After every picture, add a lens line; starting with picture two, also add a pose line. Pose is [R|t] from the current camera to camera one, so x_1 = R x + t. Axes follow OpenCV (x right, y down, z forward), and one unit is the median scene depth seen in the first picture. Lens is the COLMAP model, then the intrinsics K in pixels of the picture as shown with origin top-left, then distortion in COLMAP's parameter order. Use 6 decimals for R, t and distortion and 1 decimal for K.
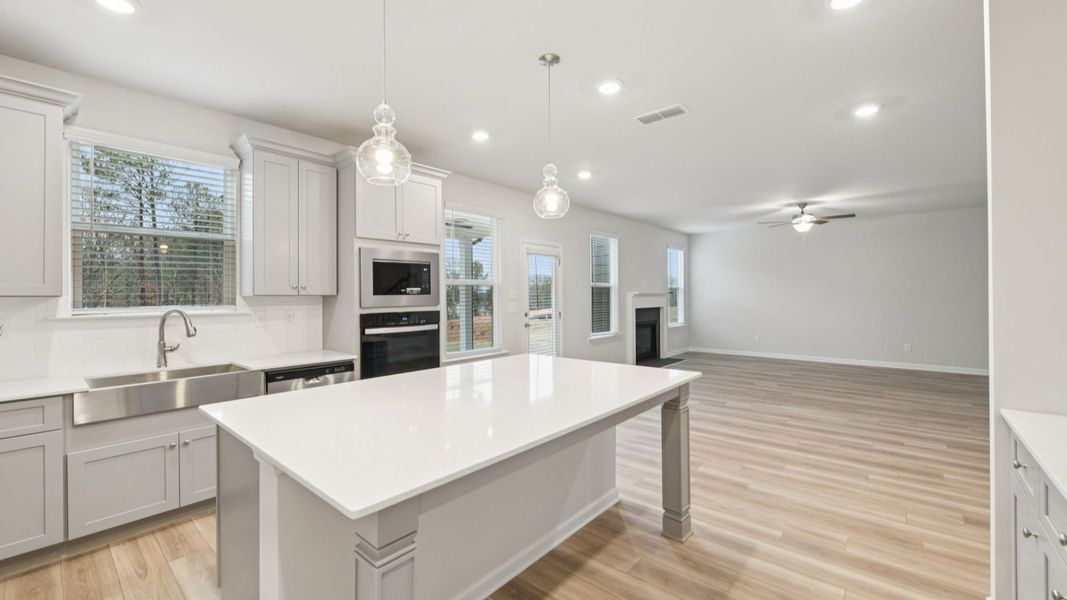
lens RADIAL K [[432.0, 0, 531.7], [0, 432.0, 292.7], [0, 0, 1]] dist [0.002816, -0.000009]
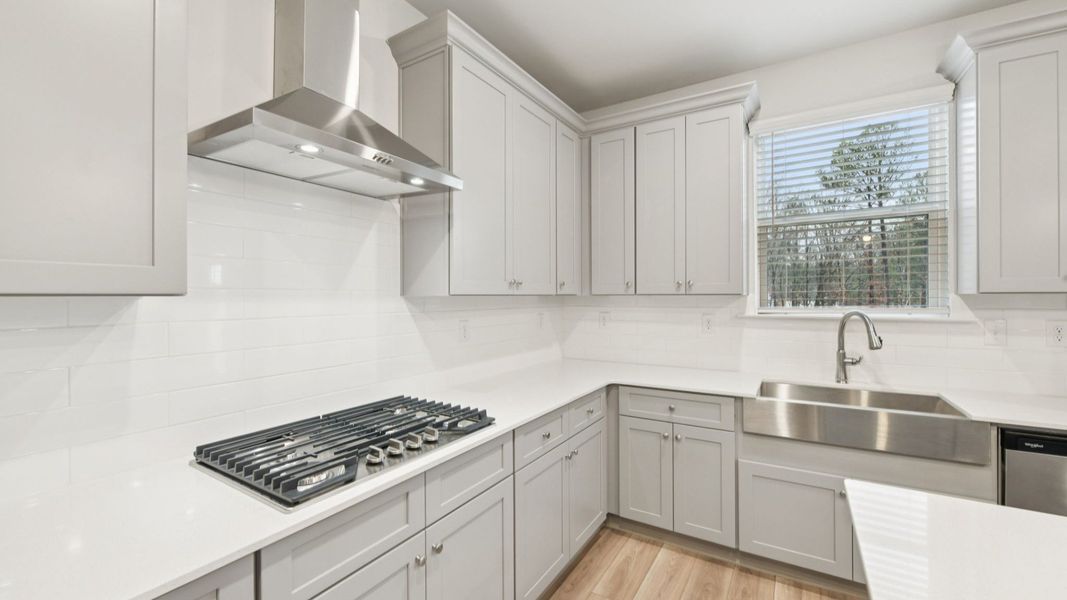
lens RADIAL K [[426.0, 0, 530.6], [0, 426.0, 295.4], [0, 0, 1]] dist [-0.006678, -0.000222]
pose [[0.154832, 0.004165, -0.987932, -0.146271], [0.007647, 0.999956, 0.005414, 0.001370], [0.987911, -0.008393, 0.154793, 0.272101]]
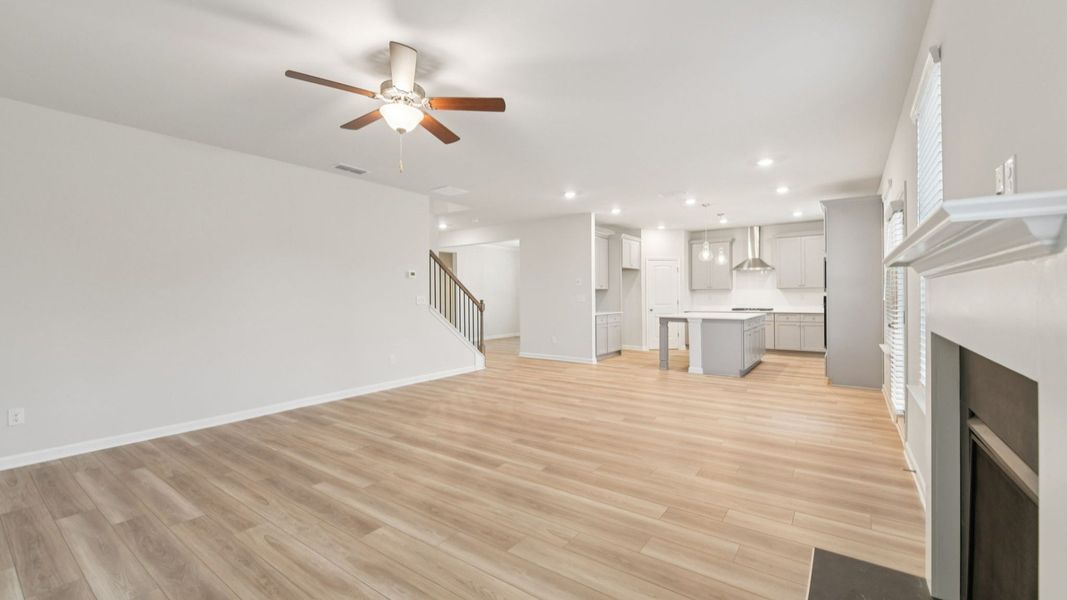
lens RADIAL K [[435.6, 0, 530.8], [0, 435.6, 296.2], [0, 0, 1]] dist [-0.006927, -0.000461]
pose [[-0.996281, 0.013511, -0.085103, 1.104257], [0.013876, 0.999897, -0.003709, 0.040438], [0.085045, -0.004876, -0.996365, 2.884253]]
